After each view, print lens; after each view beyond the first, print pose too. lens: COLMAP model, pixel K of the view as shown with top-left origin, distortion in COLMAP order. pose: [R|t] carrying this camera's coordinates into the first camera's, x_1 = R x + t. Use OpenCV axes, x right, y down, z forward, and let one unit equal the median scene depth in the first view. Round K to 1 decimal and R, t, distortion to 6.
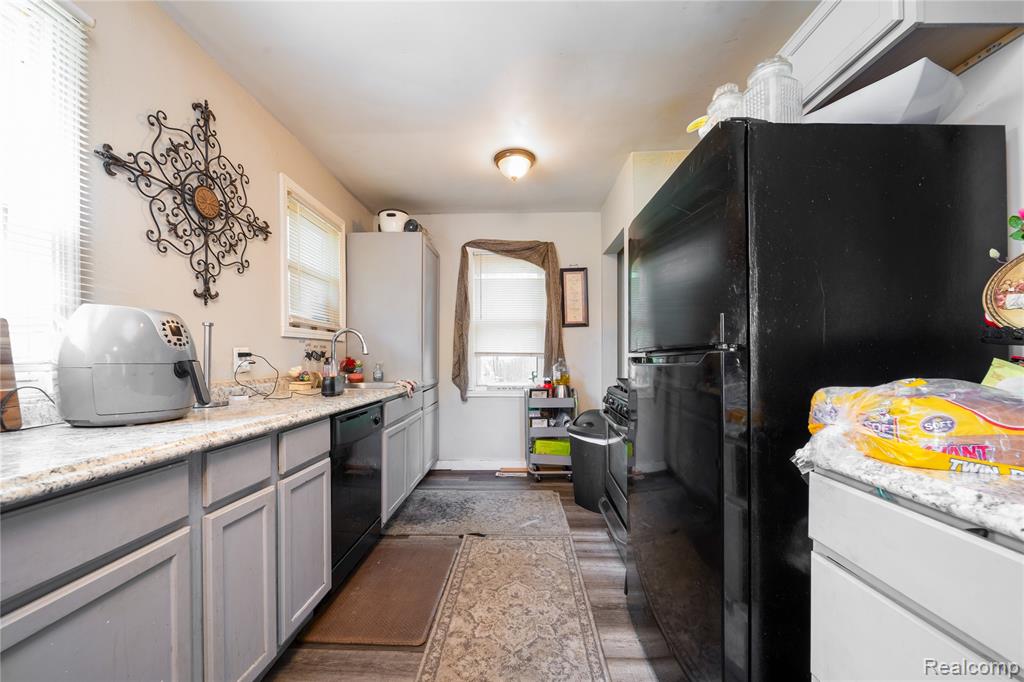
lens RADIAL K [[698.4, 0, 511.2], [0, 698.4, 352.7], [0, 0, 1]] dist [0.000216, -0.000128]
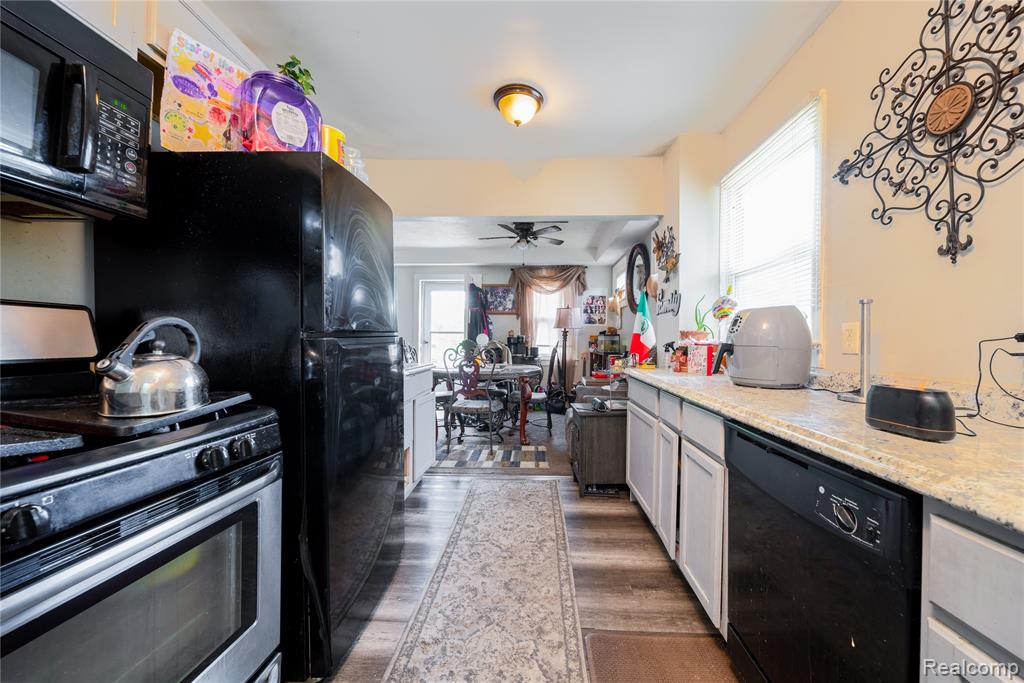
lens RADIAL K [[698.4, 0, 511.2], [0, 698.4, 353.2], [0, 0, 1]] dist [0.000216, -0.000128]
pose [[-0.999736, -0.006901, 0.021895, -0.037858], [-0.006600, 0.999884, 0.013760, 0.011541], [-0.021987, 0.013612, -0.999666, 1.820906]]
